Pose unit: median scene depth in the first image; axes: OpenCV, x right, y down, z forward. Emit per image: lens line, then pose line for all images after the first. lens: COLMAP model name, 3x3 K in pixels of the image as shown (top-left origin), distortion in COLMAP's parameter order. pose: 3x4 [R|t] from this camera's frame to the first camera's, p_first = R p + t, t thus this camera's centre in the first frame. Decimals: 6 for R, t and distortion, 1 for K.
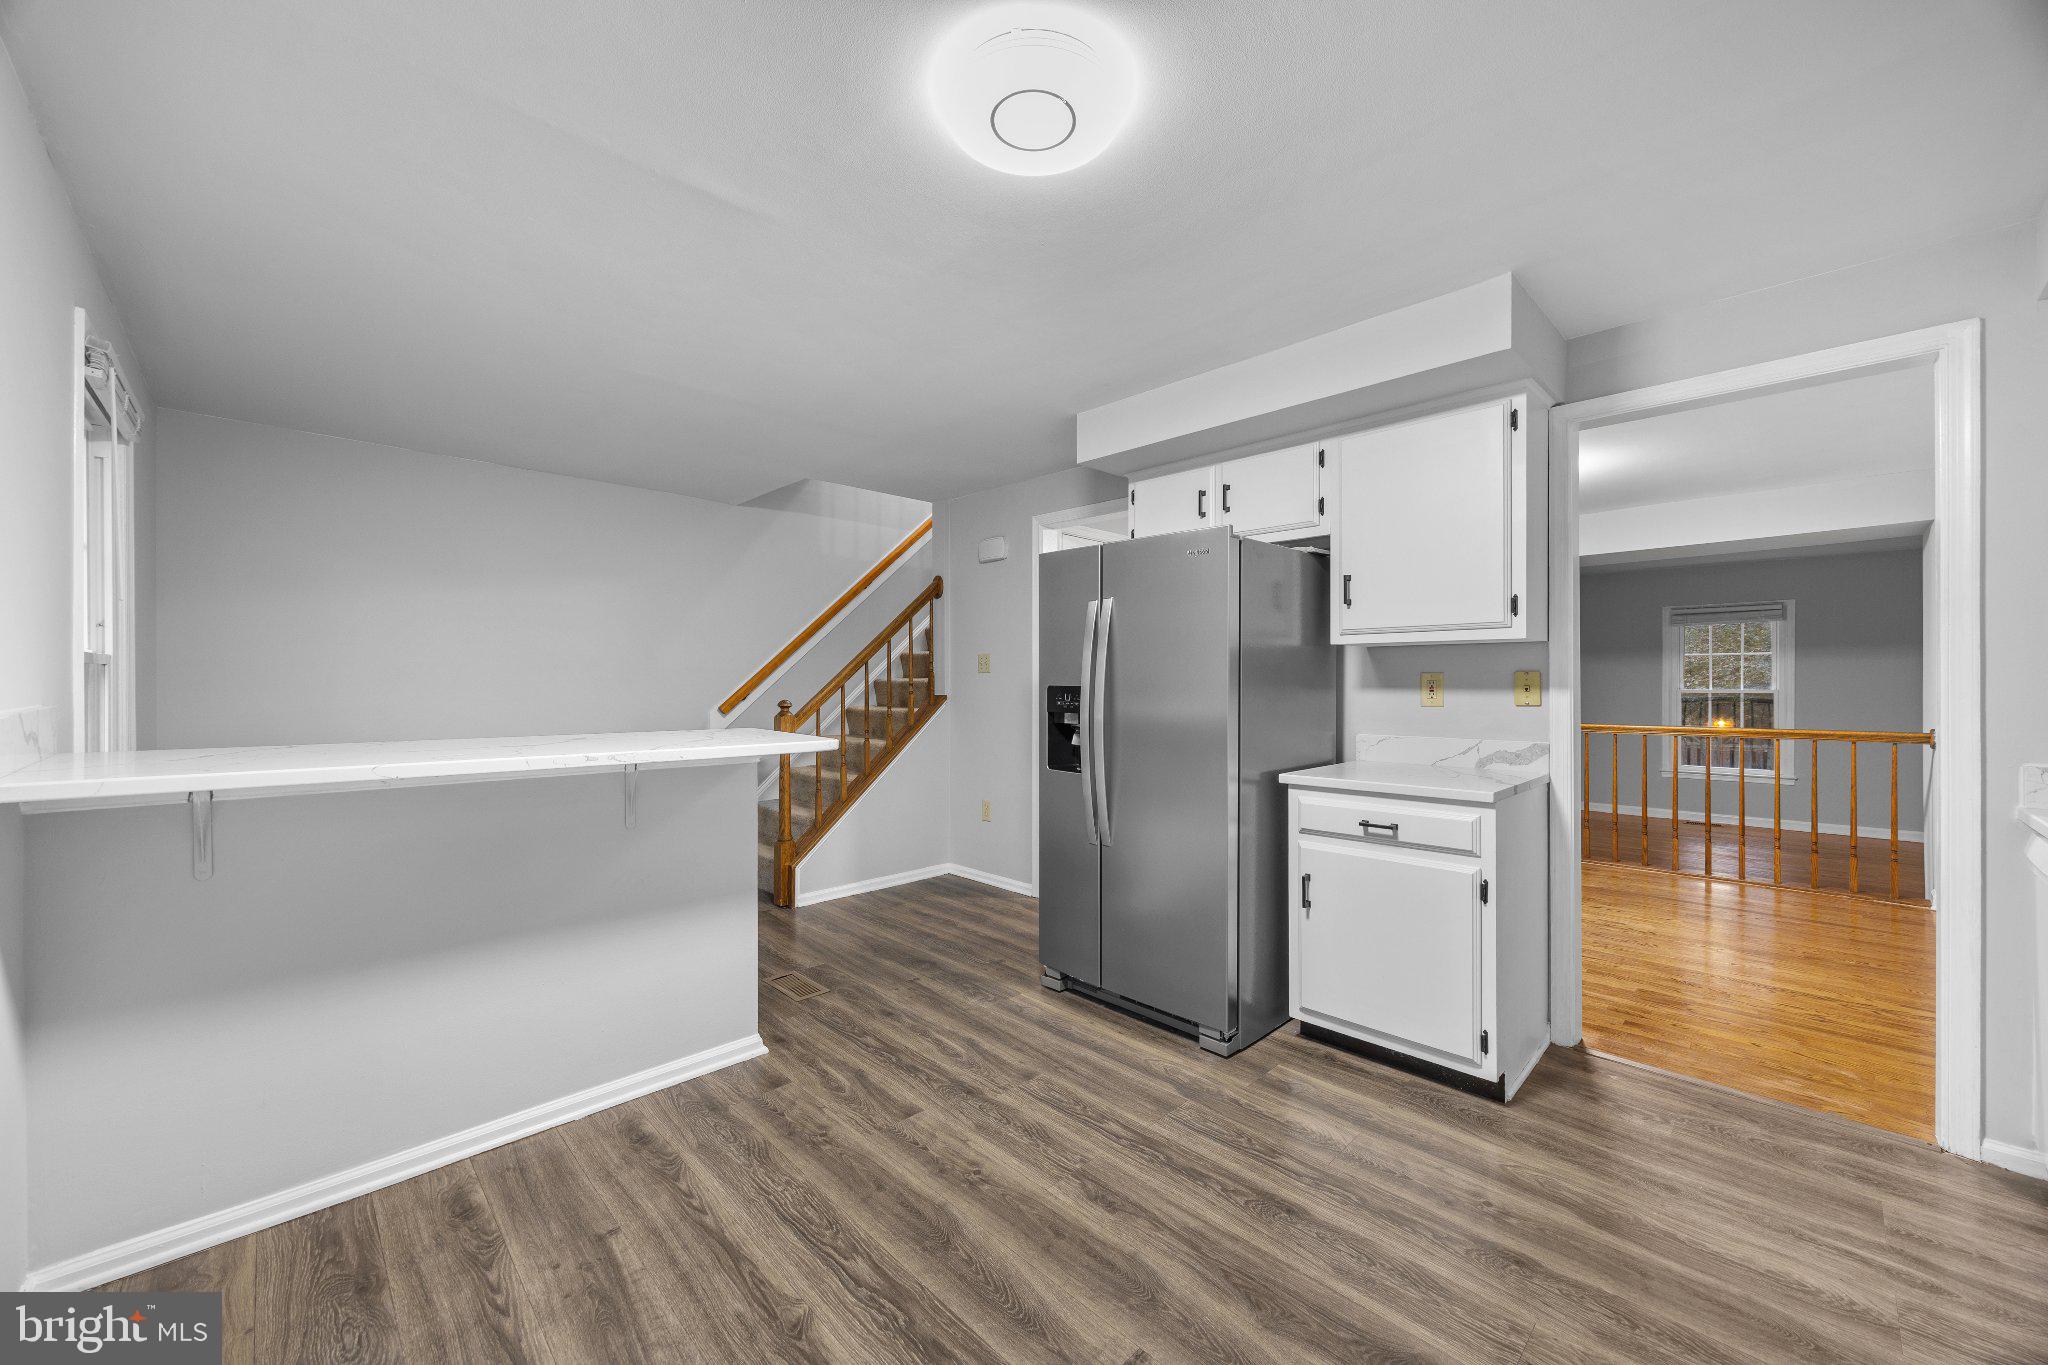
lens RADIAL K [[778.8, 0, 1032.6], [0, 778.8, 685.5], [0, 0, 1]] dist [-0.002274, -0.000043]
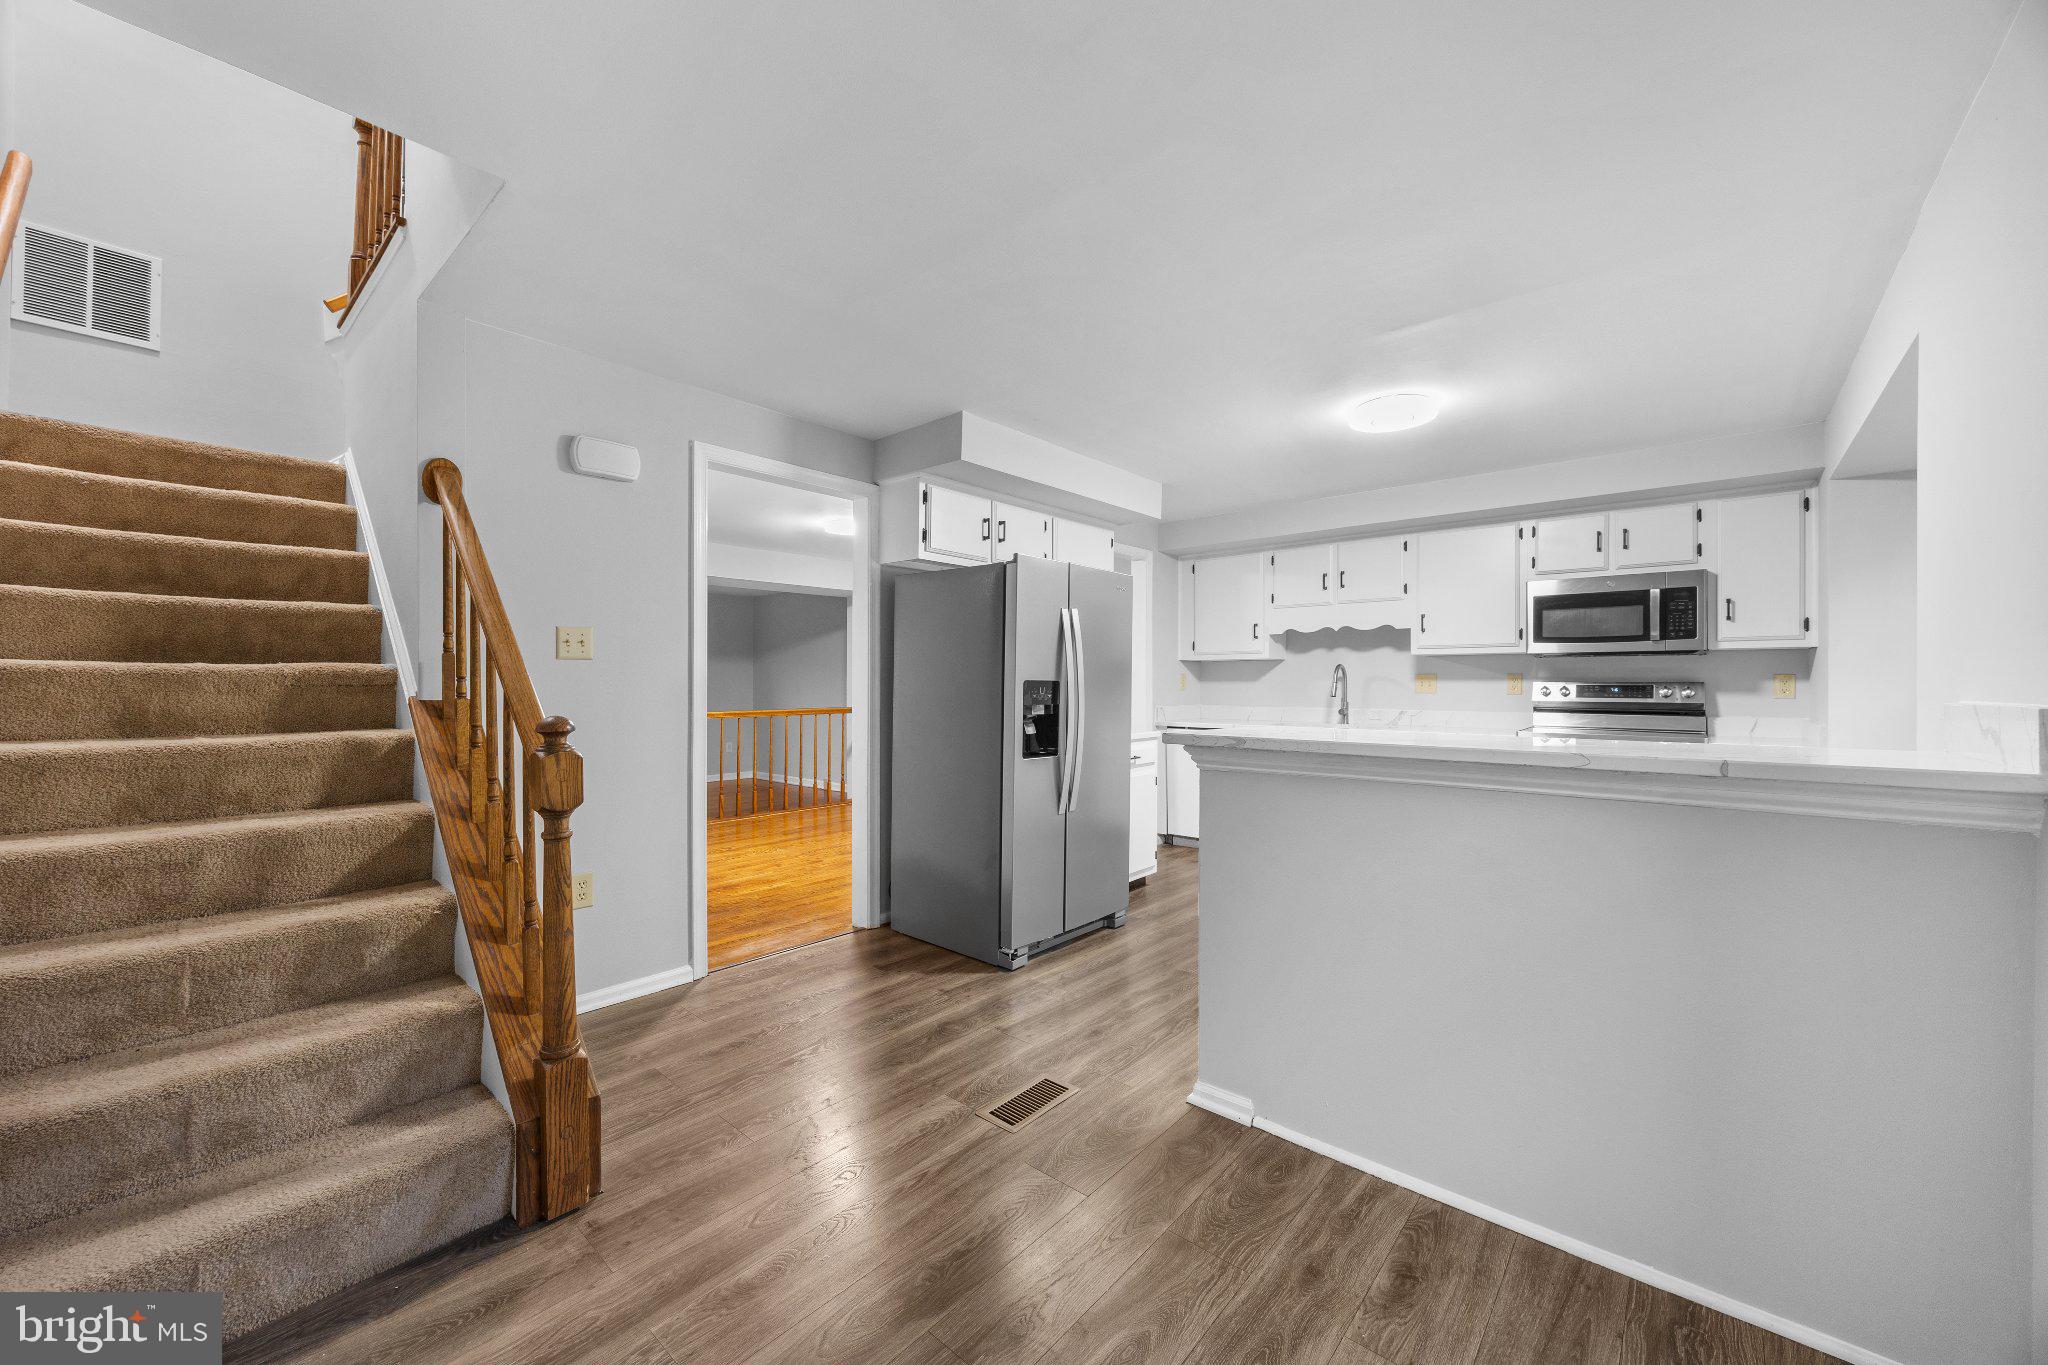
lens RADIAL K [[778.8, 0, 1026.7], [0, 778.8, 679.7], [0, 0, 1]] dist [-0.002274, -0.000043]
pose [[-0.072372, 0.001572, 0.997376, -1.325766], [0.002607, 0.999996, -0.001387, 0.002535], [-0.997374, 0.002500, -0.072376, 1.377709]]
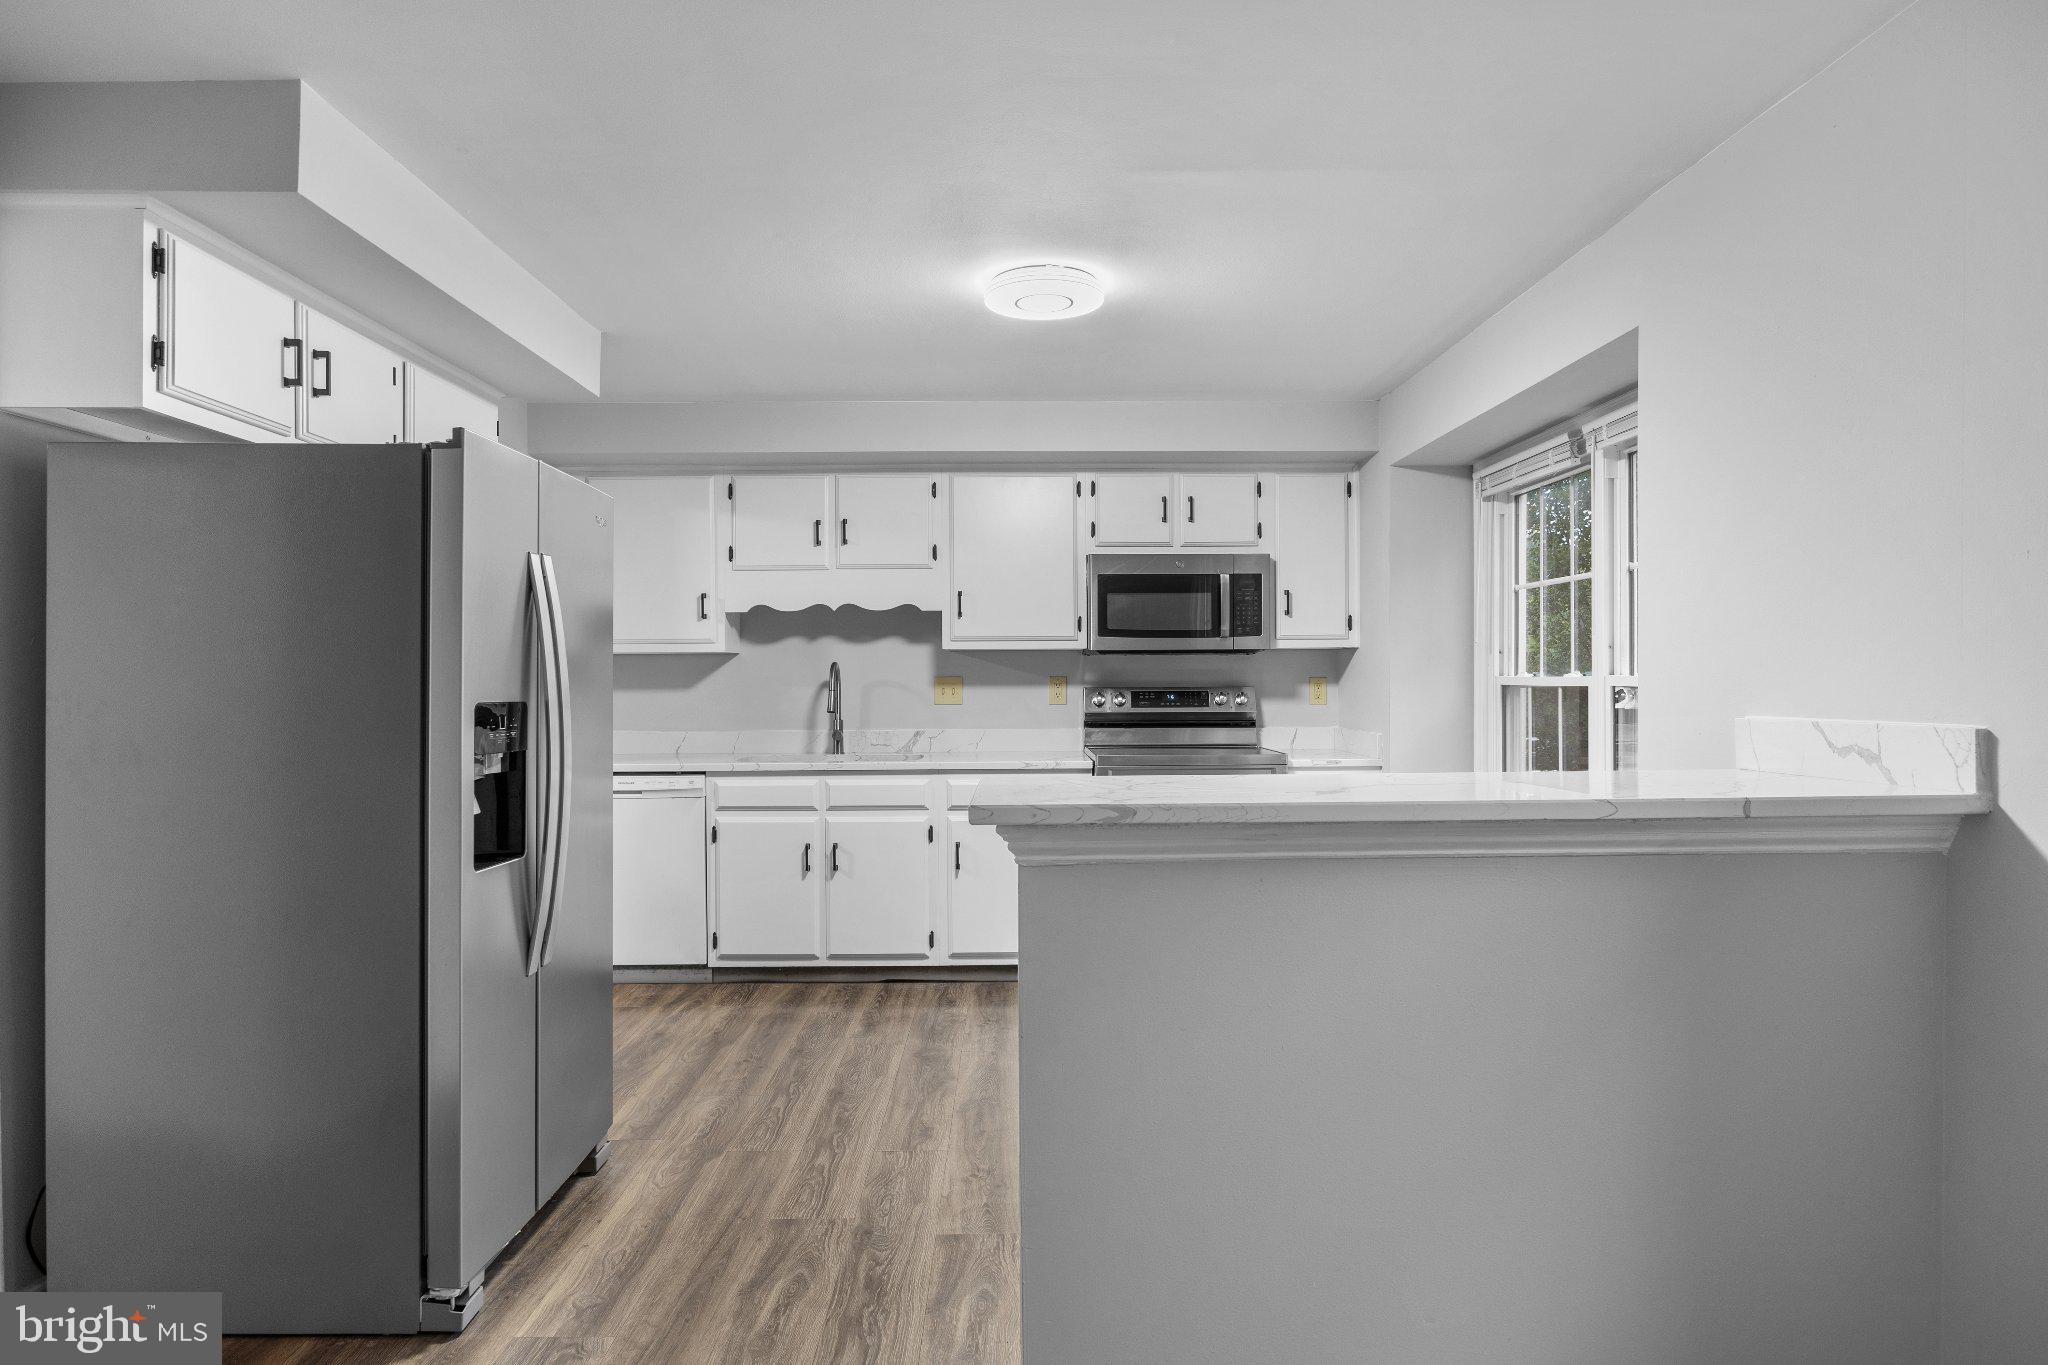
lens RADIAL K [[1198.7, 0, 1031.9], [0, 1198.7, 687.6], [0, 0, 1]] dist [-0.012797, 0.002961]
pose [[-0.723714, -0.002263, 0.690096, -0.968079], [0.008181, 0.999896, 0.011860, -0.019034], [-0.690052, 0.014229, -0.723620, 1.672303]]
